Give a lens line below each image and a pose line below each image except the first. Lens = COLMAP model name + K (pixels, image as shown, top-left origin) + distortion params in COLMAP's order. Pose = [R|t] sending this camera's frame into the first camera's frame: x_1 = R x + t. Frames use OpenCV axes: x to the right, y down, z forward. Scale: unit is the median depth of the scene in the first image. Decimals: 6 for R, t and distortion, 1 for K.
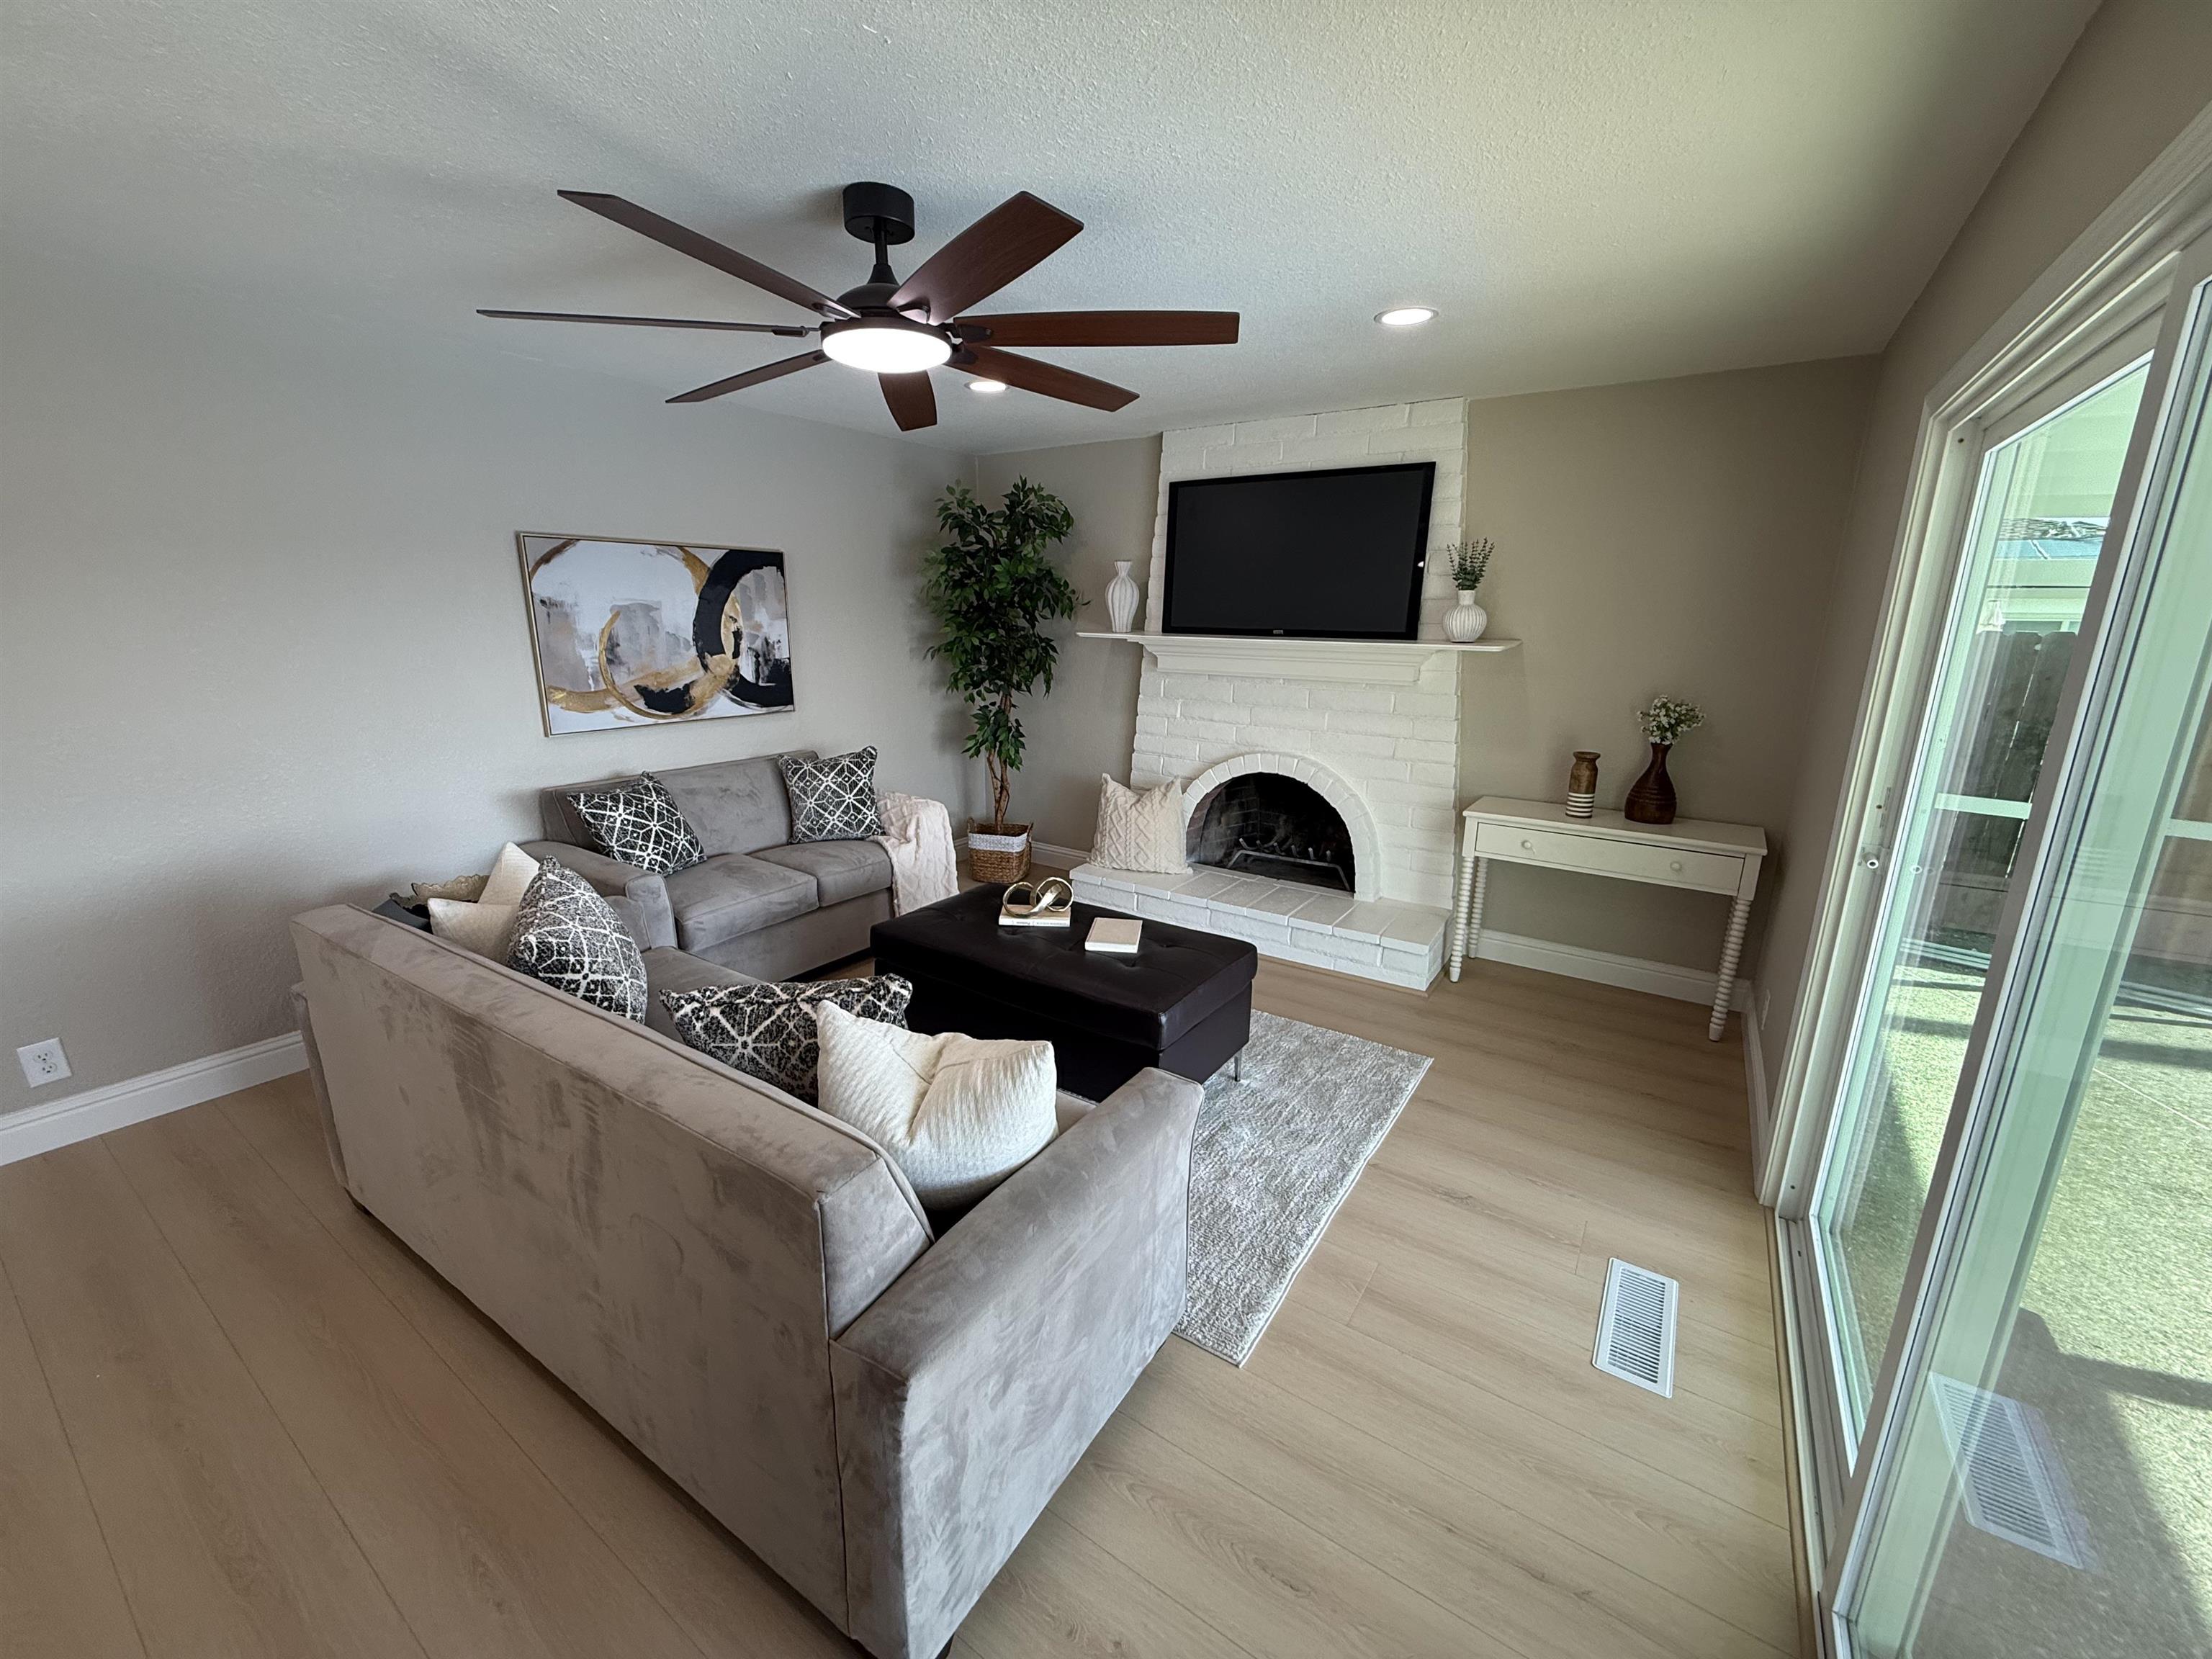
lens RADIAL K [[893.6, 0, 1106.0], [0, 893.6, 829.5], [0, 0, 1]] dist [-0.000630, -0.000051]
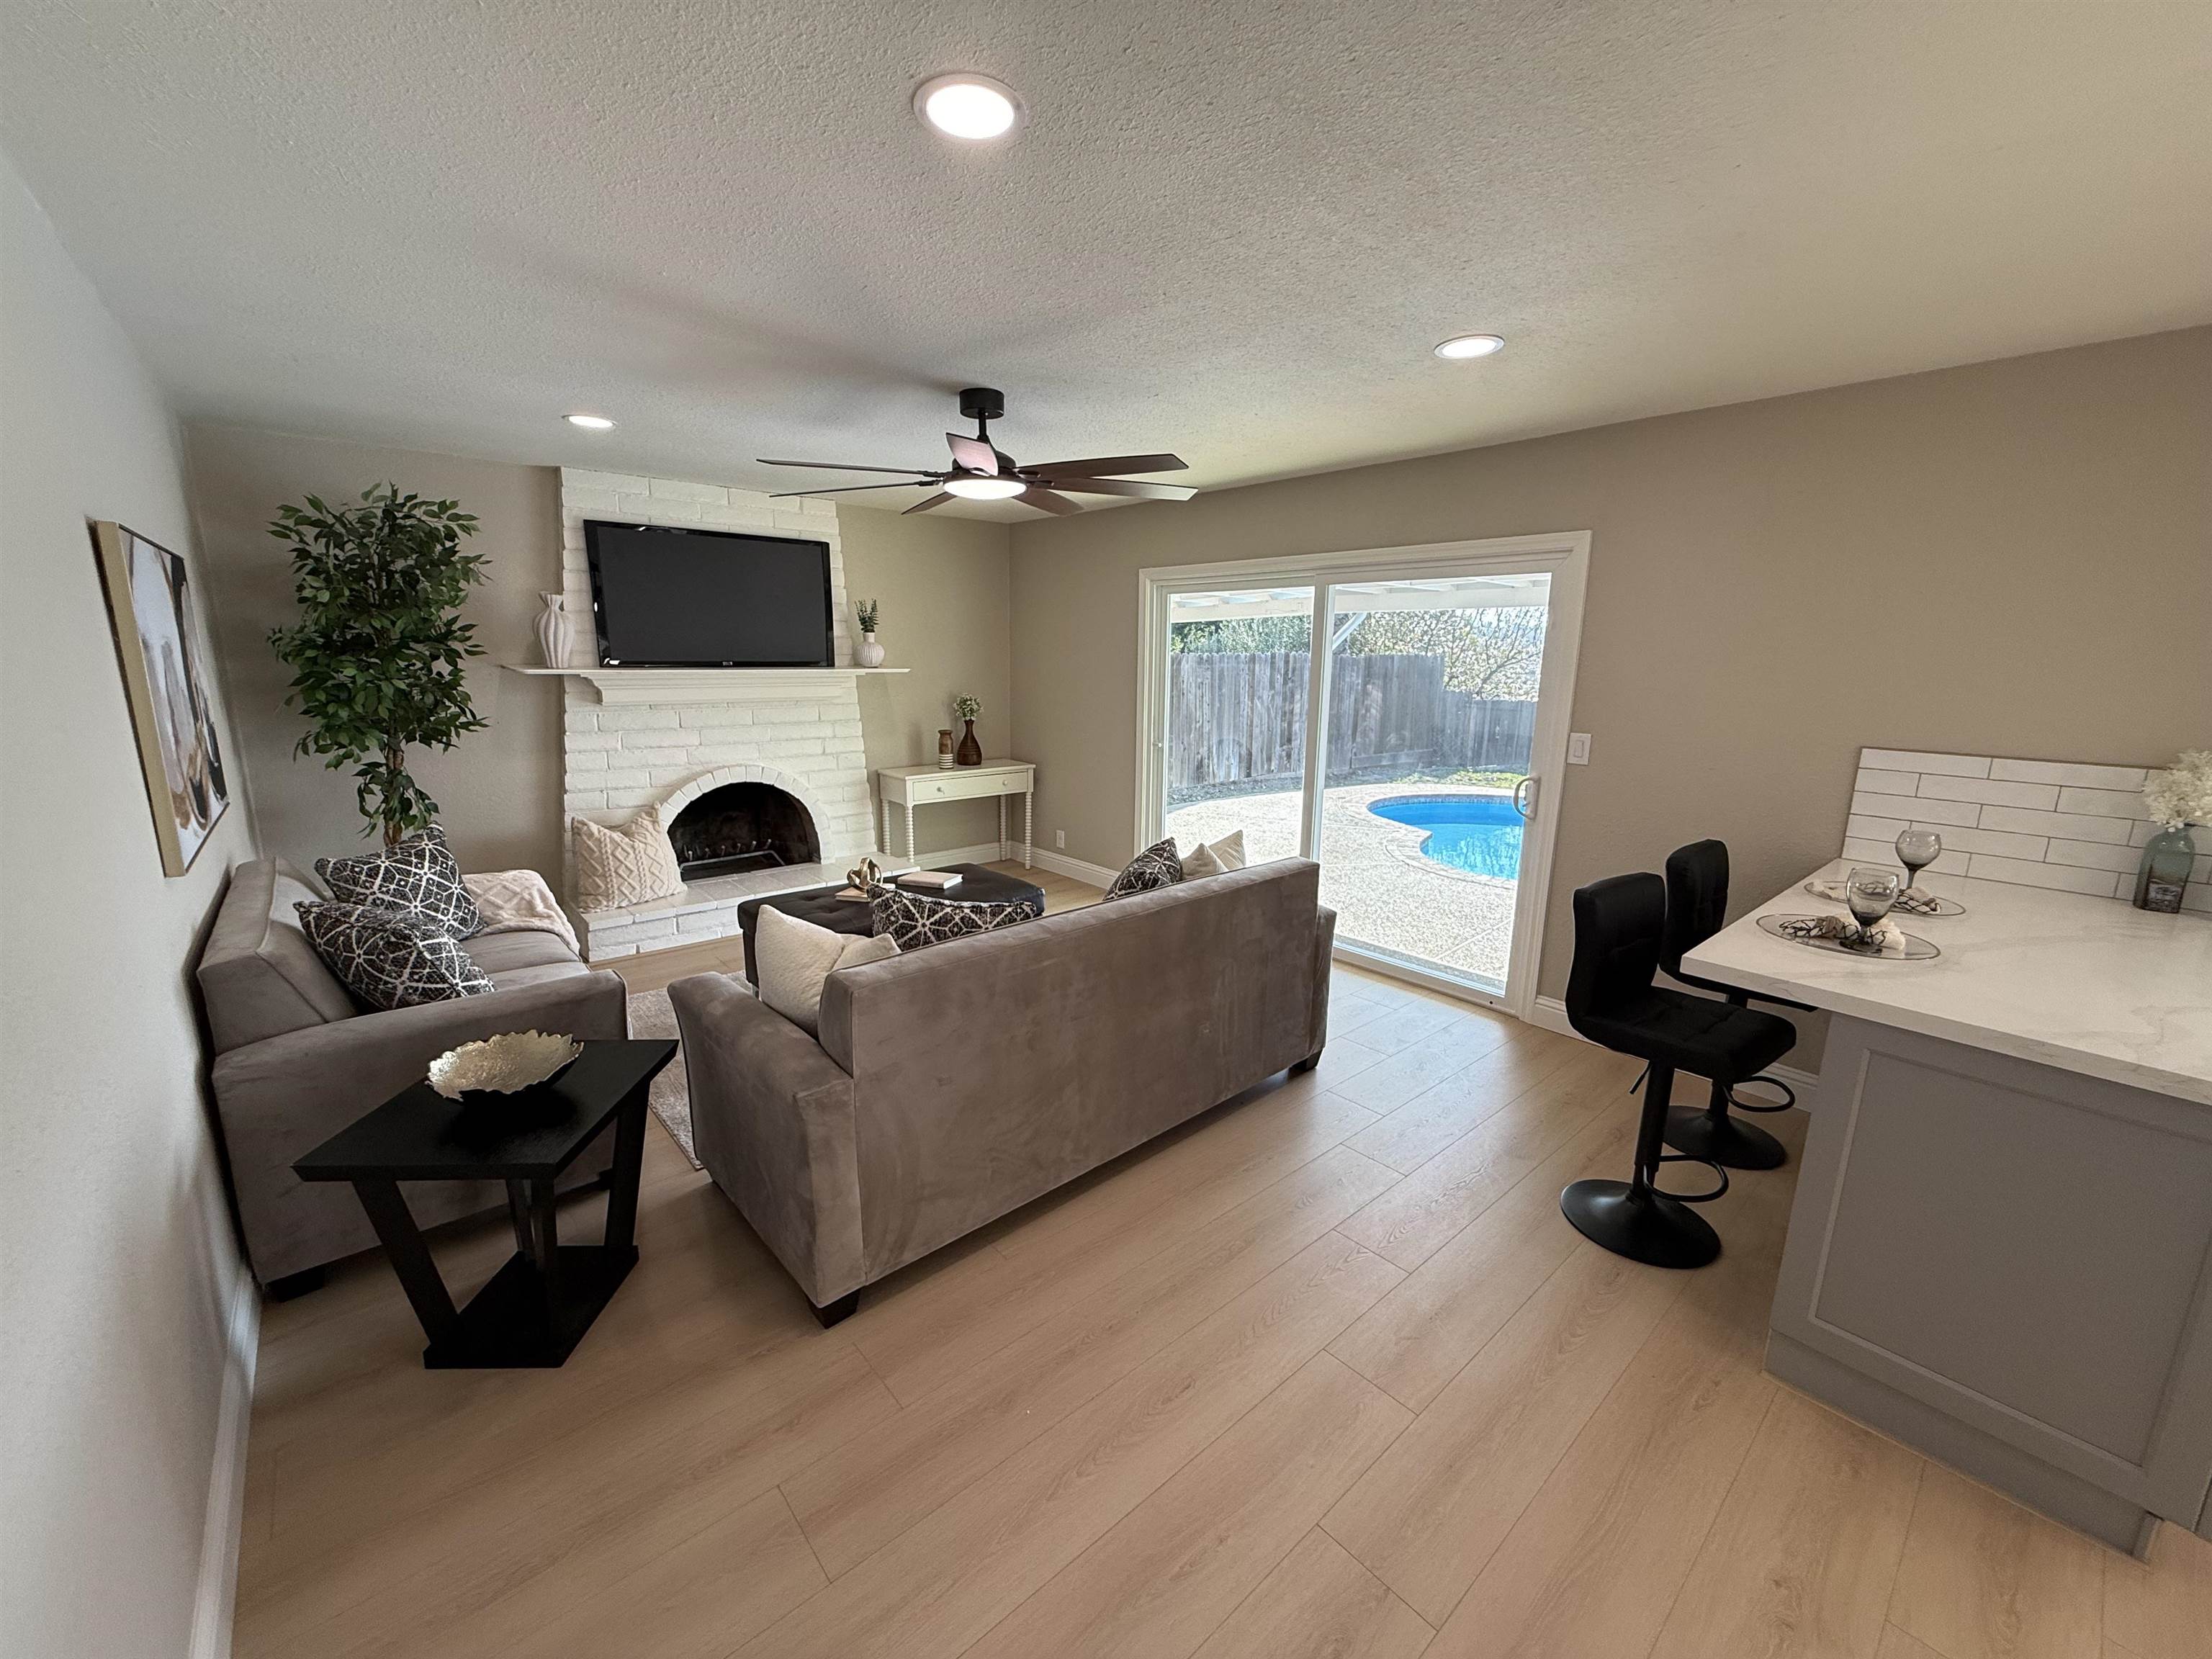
lens RADIAL K [[880.4, 0, 1100.5], [0, 880.4, 830.2], [0, 0, 1]] dist [-0.000929, -0.000140]
pose [[0.266461, -0.204776, 0.941841, -0.883591], [0.221319, 0.964060, 0.146992, -0.075019], [-0.938092, 0.169280, 0.302205, 0.235832]]
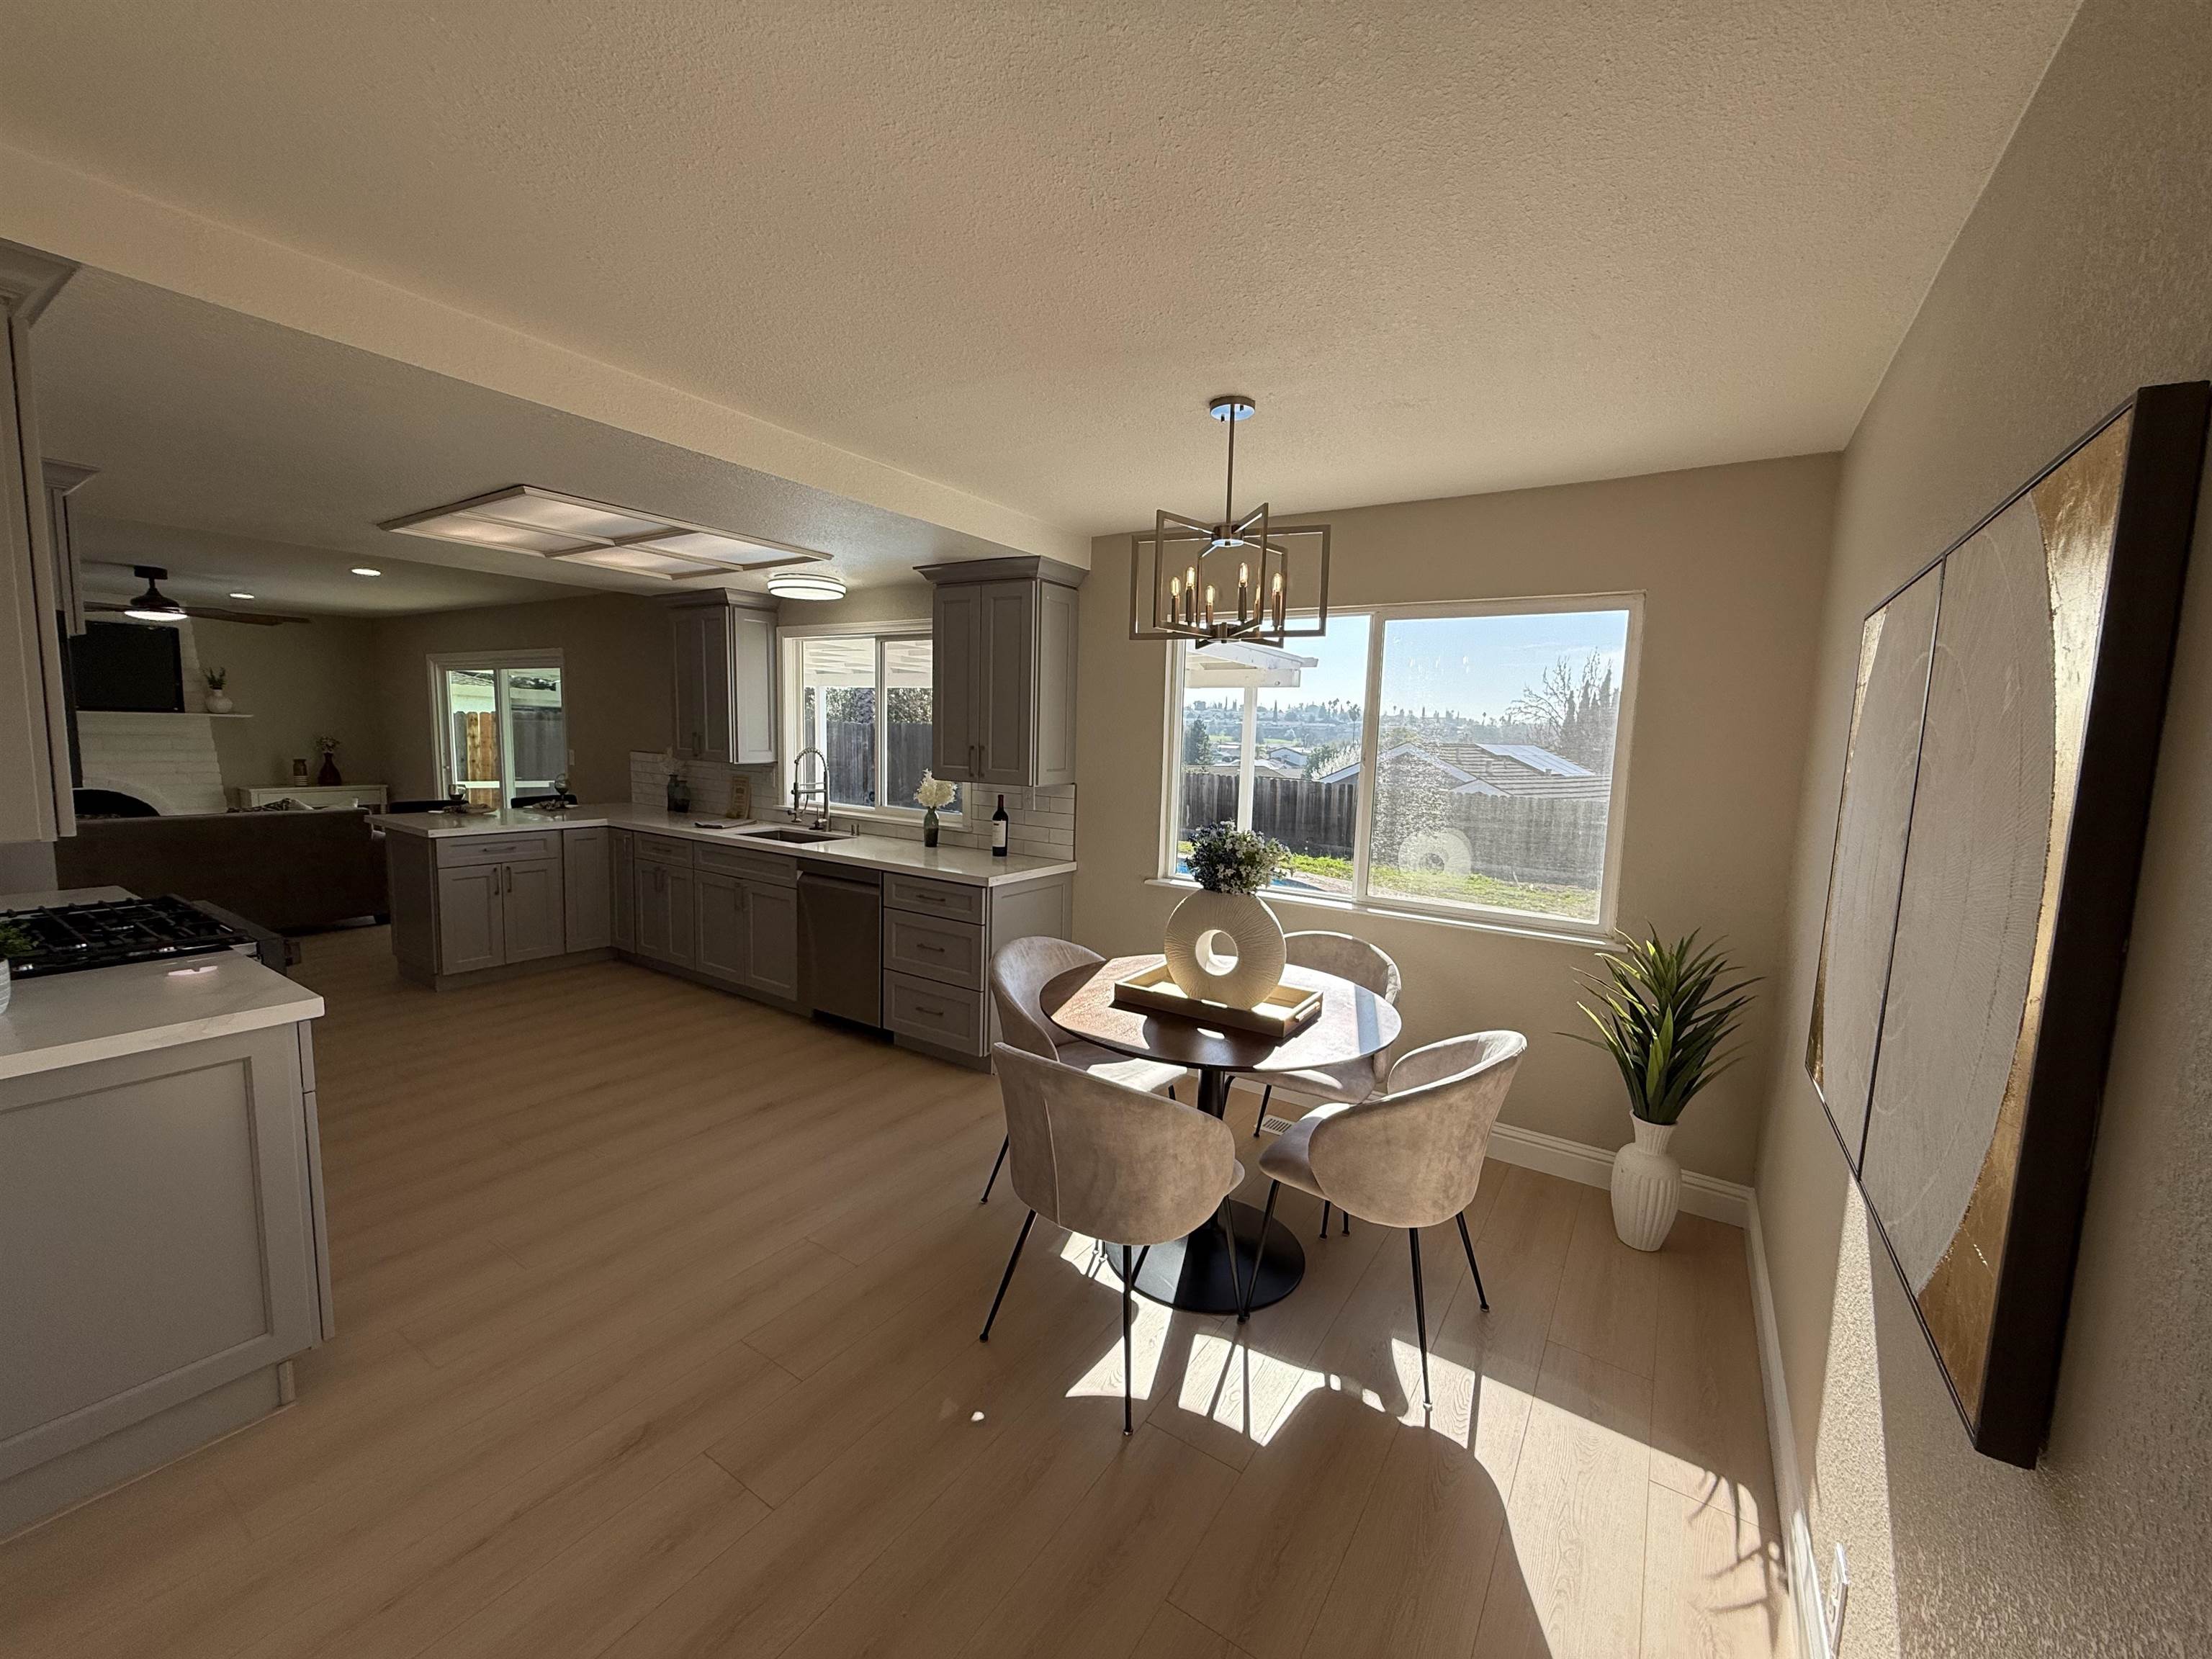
lens RADIAL K [[880.4, 0, 1100.5], [0, 880.4, 830.2], [0, 0, 1]] dist [-0.000929, -0.000140]
pose [[0.000453, -0.127860, 0.991792, -1.631832], [0.208910, 0.969920, 0.124945, 0.226047], [-0.977935, 0.207138, 0.027150, -1.001489]]
